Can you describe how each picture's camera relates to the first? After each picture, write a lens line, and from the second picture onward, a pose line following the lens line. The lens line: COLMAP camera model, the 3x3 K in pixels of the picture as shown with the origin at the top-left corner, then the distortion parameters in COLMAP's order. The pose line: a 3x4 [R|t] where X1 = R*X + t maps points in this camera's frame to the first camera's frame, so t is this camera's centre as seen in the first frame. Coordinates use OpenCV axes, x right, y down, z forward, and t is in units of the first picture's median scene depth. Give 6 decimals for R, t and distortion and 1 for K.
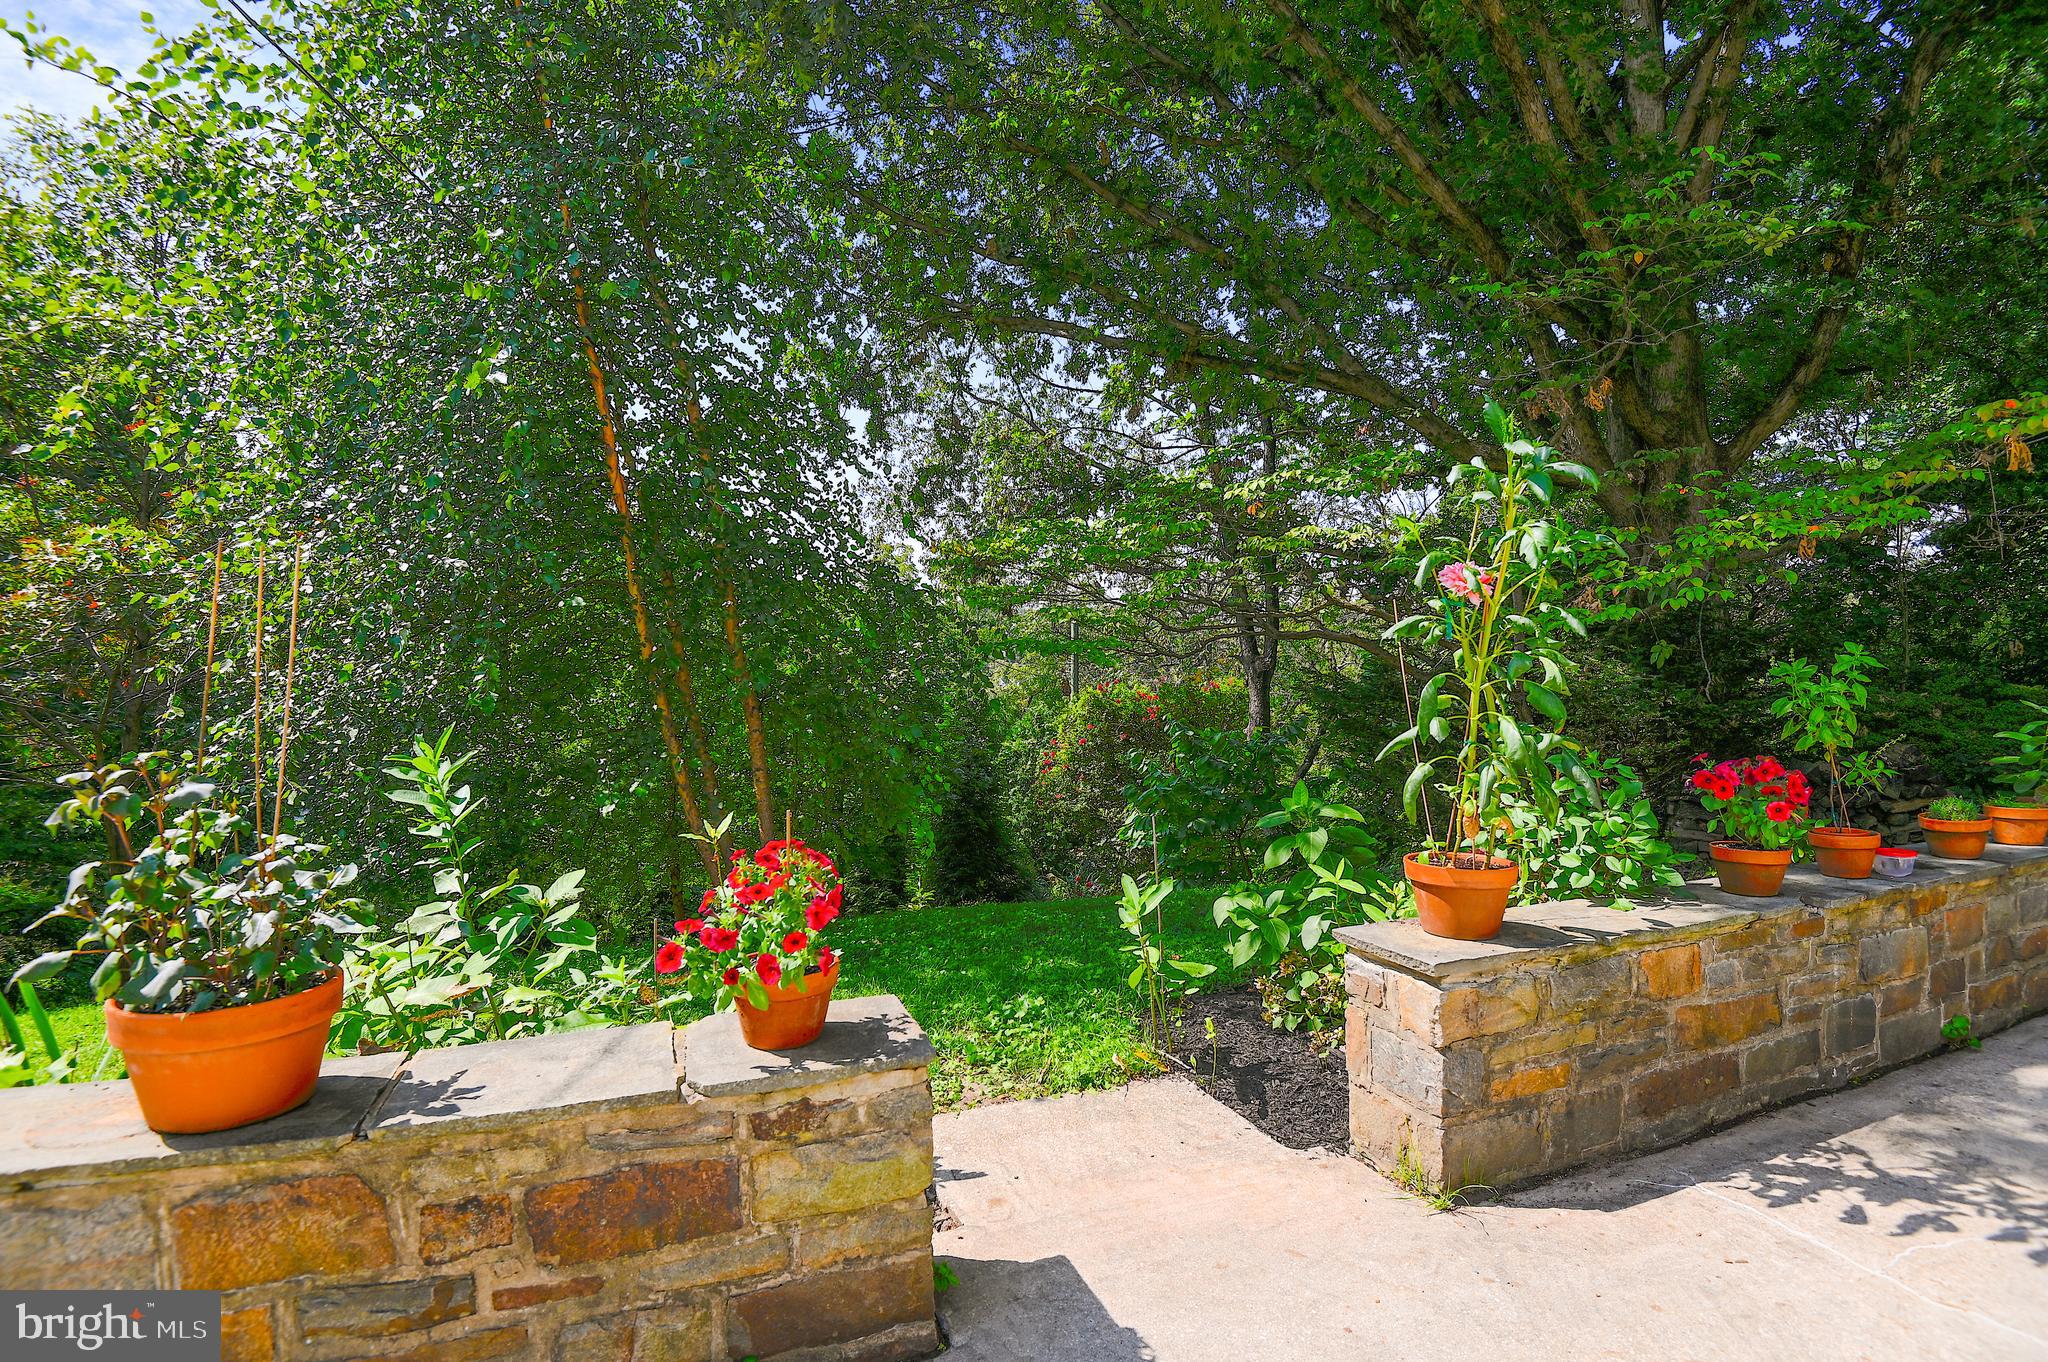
lens RADIAL K [[970.4, 0, 1022.6], [0, 970.4, 676.0], [0, 0, 1]] dist [-0.037019, -0.004977]
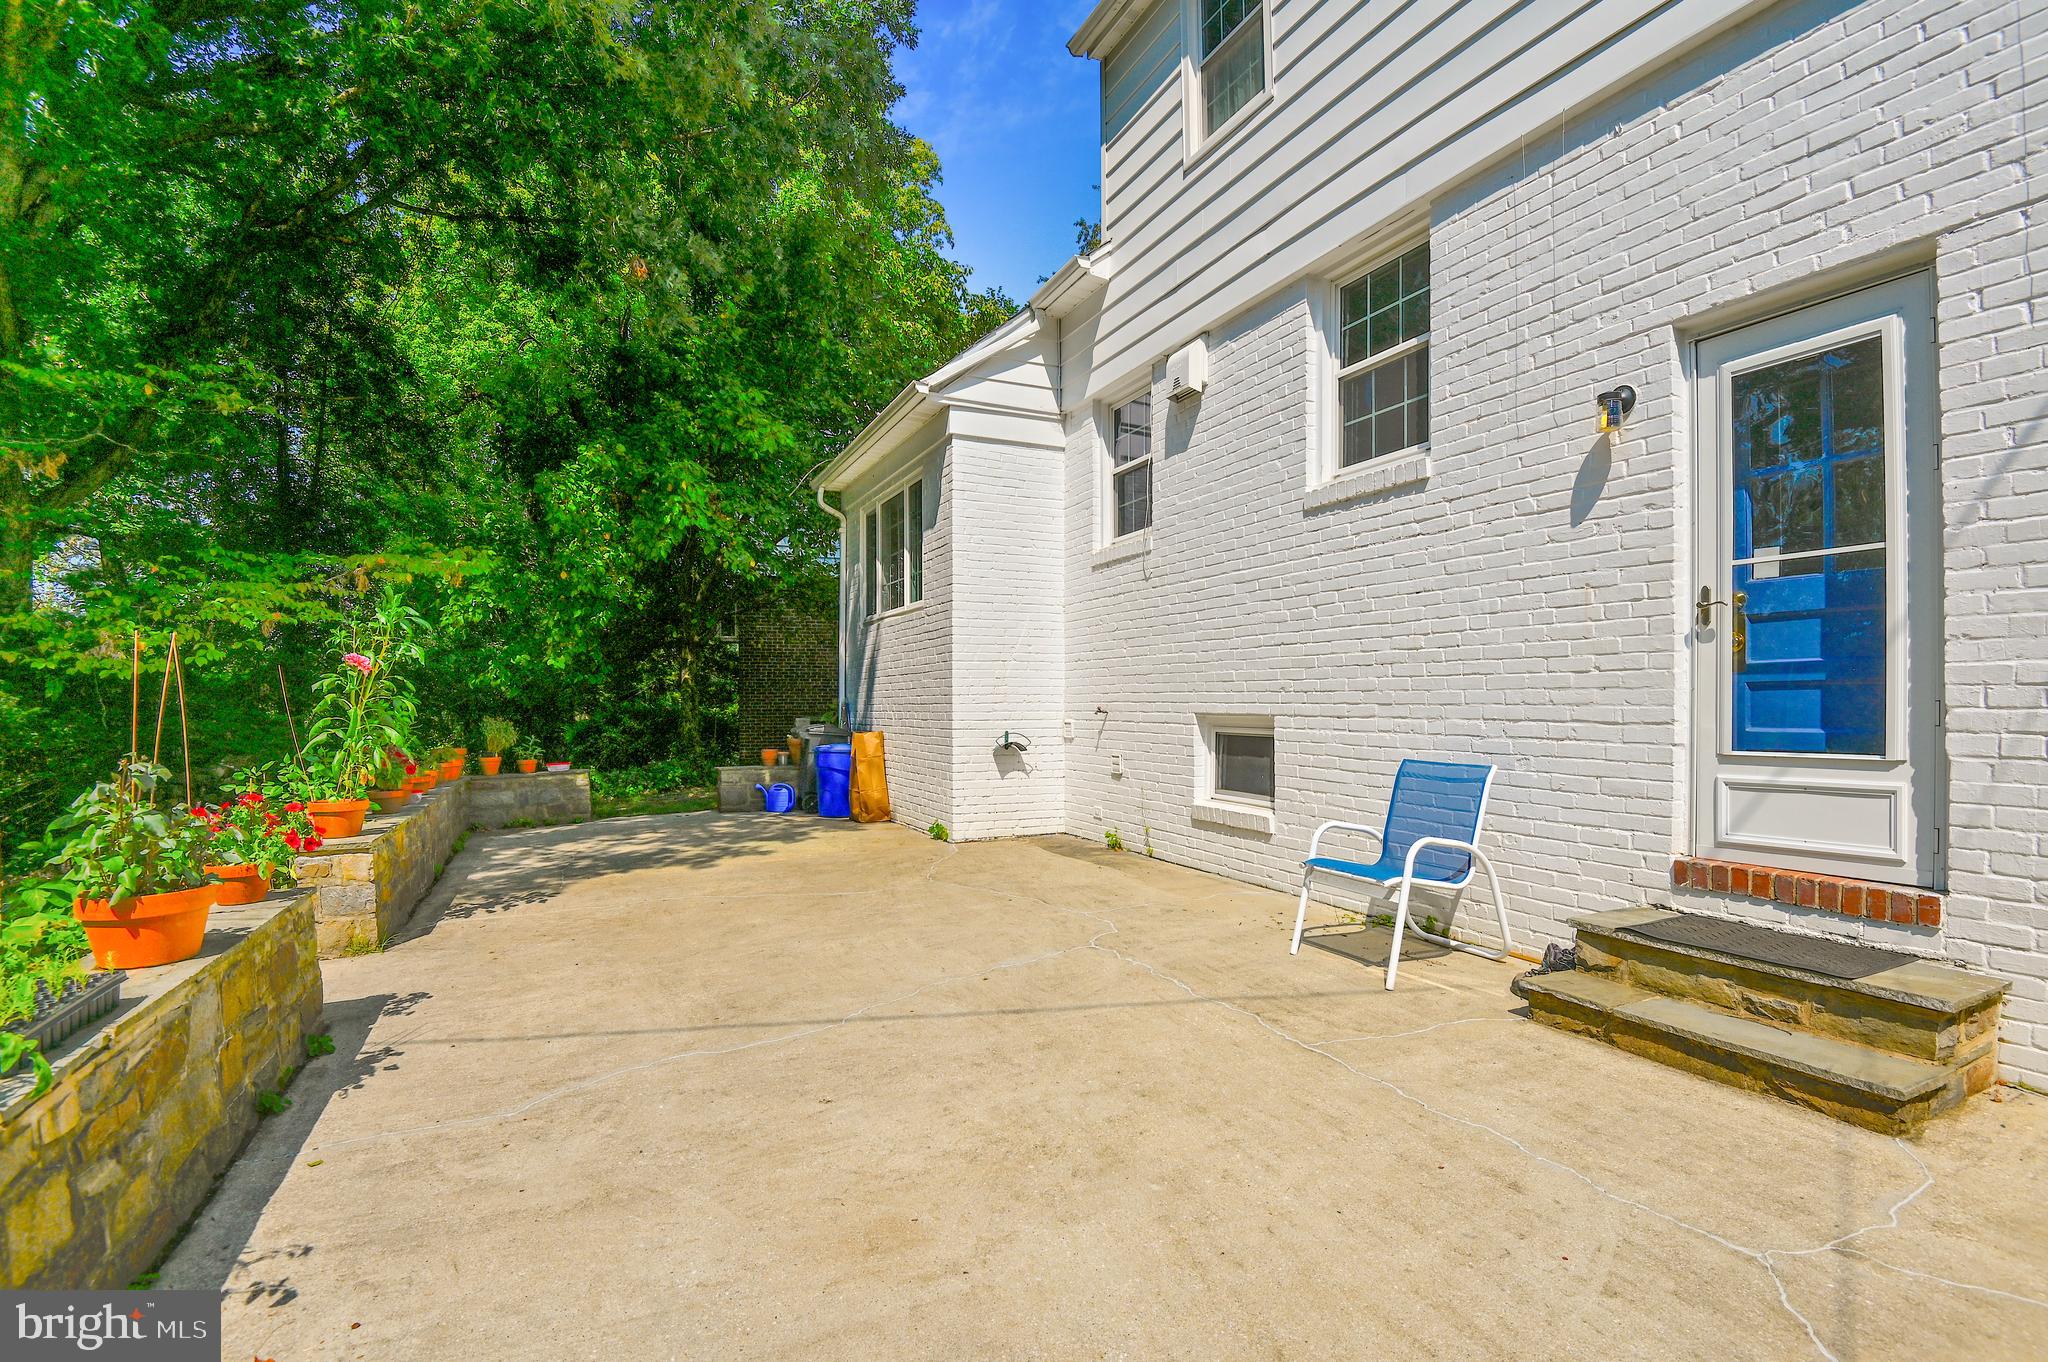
lens RADIAL K [[970.4, 0, 1024.7], [0, 970.4, 678.9], [0, 0, 1]] dist [-0.037019, -0.004977]
pose [[-0.080016, 0.024381, 0.996495, -1.484122], [0.006567, 0.999692, -0.023932, -0.006044], [-0.996772, 0.004629, -0.080151, -0.245406]]
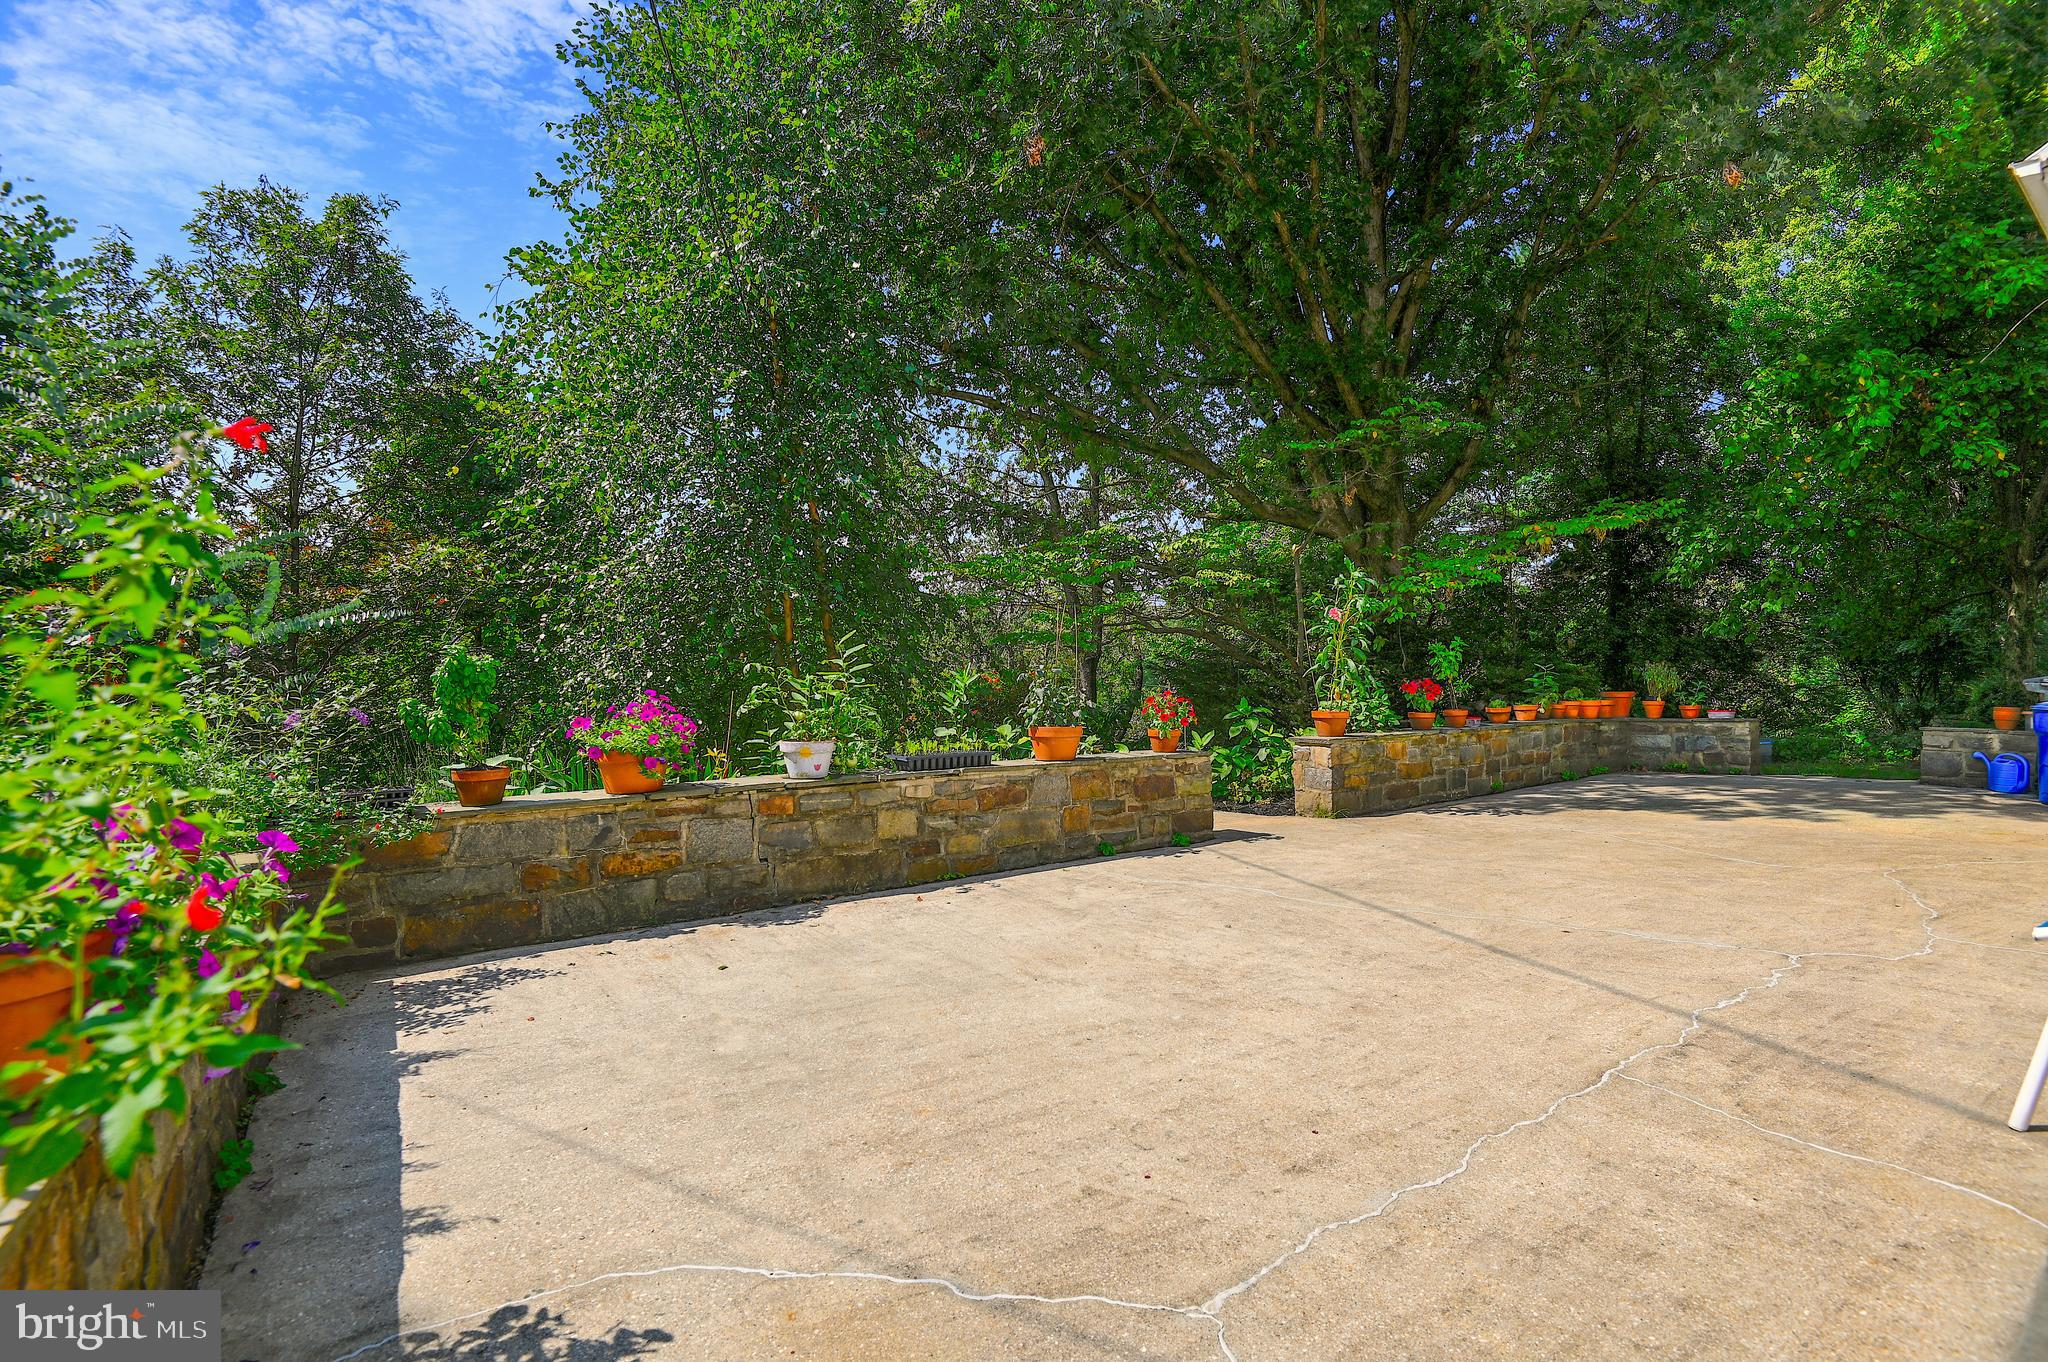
lens RADIAL K [[970.4, 0, 1023.2], [0, 970.4, 669.8], [0, 0, 1]] dist [-0.037019, -0.004977]
pose [[0.968915, -0.000881, 0.247391, -1.028002], [0.000899, 1.000000, 0.000038, 0.061405], [-0.247391, 0.000186, 0.968916, -1.405126]]
